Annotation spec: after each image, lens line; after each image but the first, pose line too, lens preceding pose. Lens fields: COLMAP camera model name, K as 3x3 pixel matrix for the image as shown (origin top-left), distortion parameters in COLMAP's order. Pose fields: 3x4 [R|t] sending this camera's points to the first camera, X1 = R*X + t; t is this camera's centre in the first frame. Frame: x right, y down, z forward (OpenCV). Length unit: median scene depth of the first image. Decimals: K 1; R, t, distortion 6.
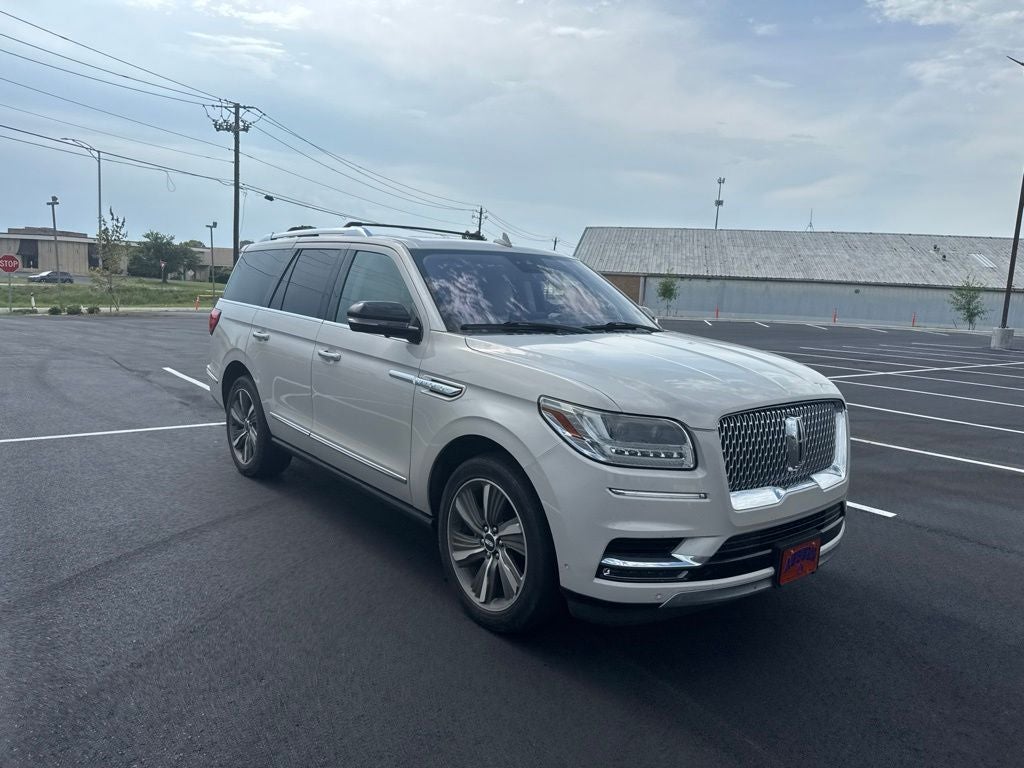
lens RADIAL K [[735.3, 0, 506.0], [0, 735.3, 377.2], [0, 0, 1]] dist [0.002269, -0.001063]
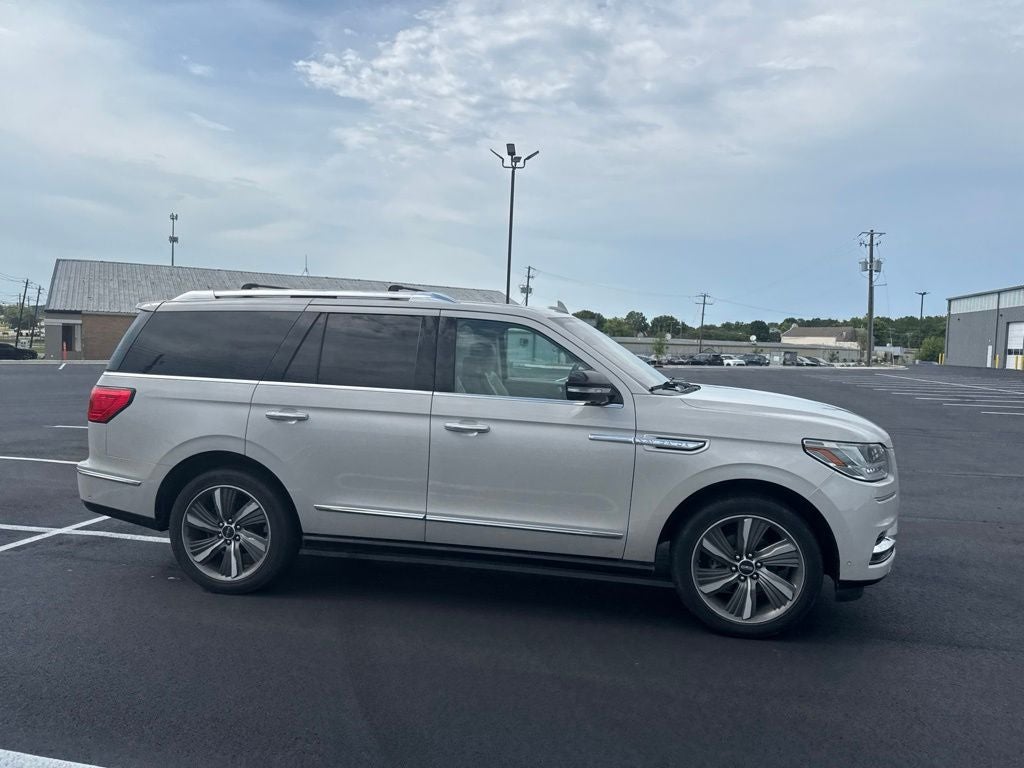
lens RADIAL K [[730.2, 0, 512.0], [0, 730.2, 384.0], [0, 0, 1]] dist [0.041872, -0.069458]
pose [[0.747093, -0.062711, 0.661755, -0.749704], [0.091116, 0.995804, -0.008498, -0.067486], [-0.658446, 0.066645, 0.749672, 0.232626]]
